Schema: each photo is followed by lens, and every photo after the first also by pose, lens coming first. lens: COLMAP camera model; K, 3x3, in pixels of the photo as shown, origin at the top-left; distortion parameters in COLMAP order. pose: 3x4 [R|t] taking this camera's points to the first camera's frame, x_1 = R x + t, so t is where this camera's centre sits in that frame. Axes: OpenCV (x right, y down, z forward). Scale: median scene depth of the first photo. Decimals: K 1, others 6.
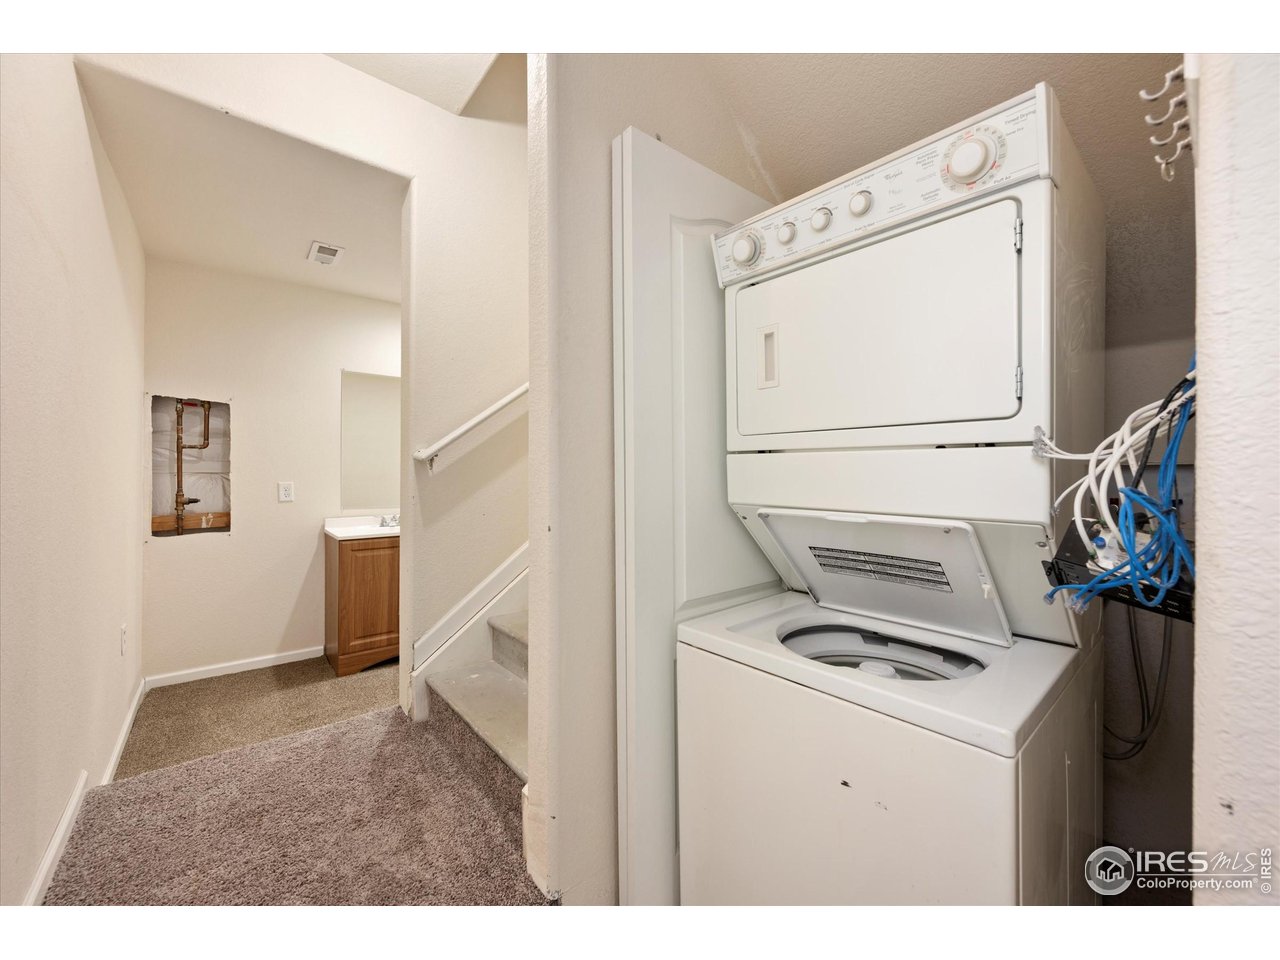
lens RADIAL K [[500.7, 0, 646.0], [0, 500.7, 478.5], [0, 0, 1]] dist [0.001462, -0.000355]
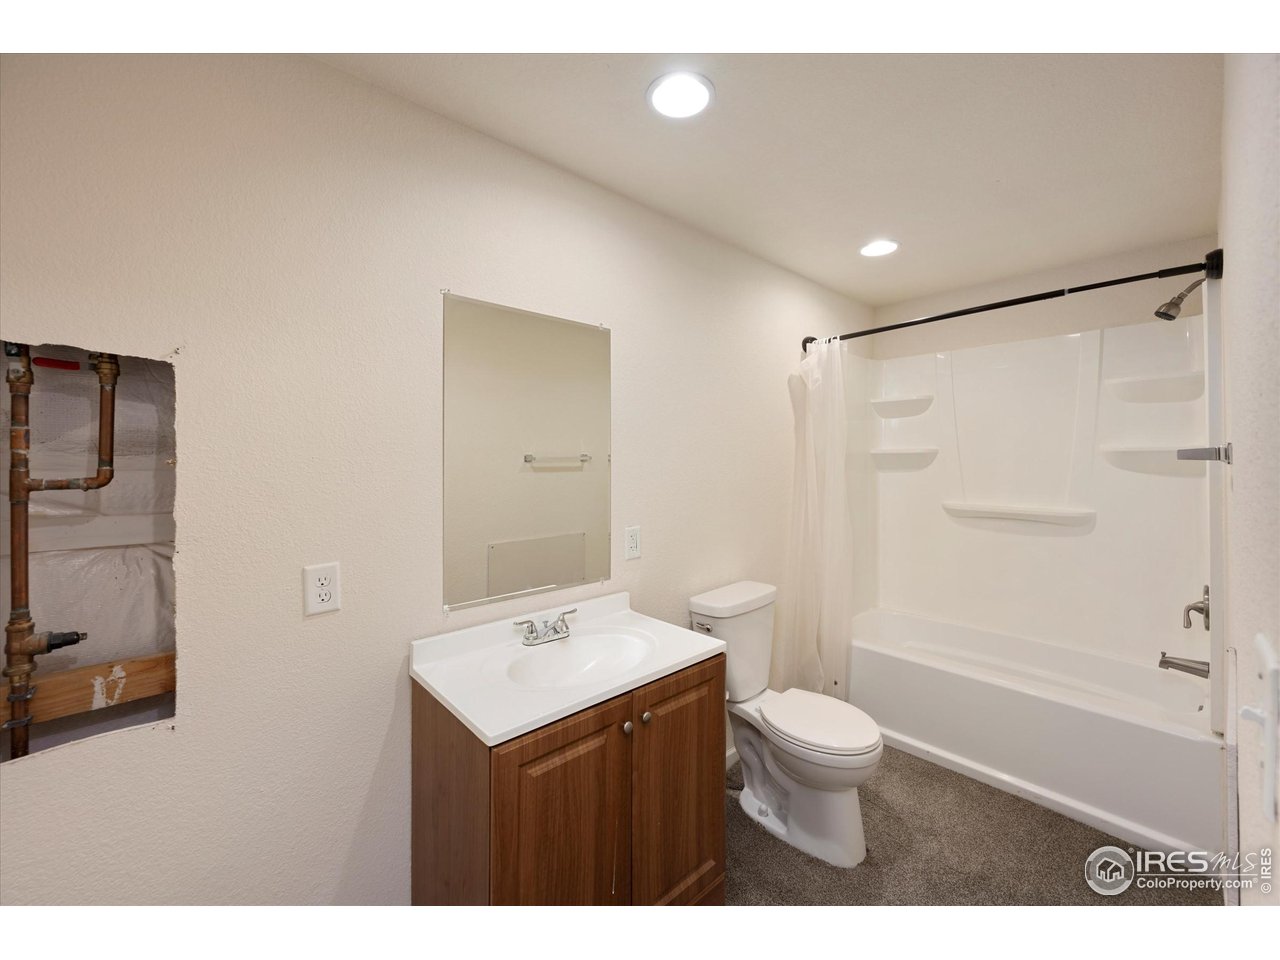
lens RADIAL K [[500.7, 0, 635.3], [0, 500.7, 468.4], [0, 0, 1]] dist [0.001462, -0.000355]
pose [[0.998751, -0.002852, 0.049881, -0.516407], [0.003019, 0.999990, -0.003268, -0.071131], [-0.049871, 0.003415, 0.998750, 0.622439]]
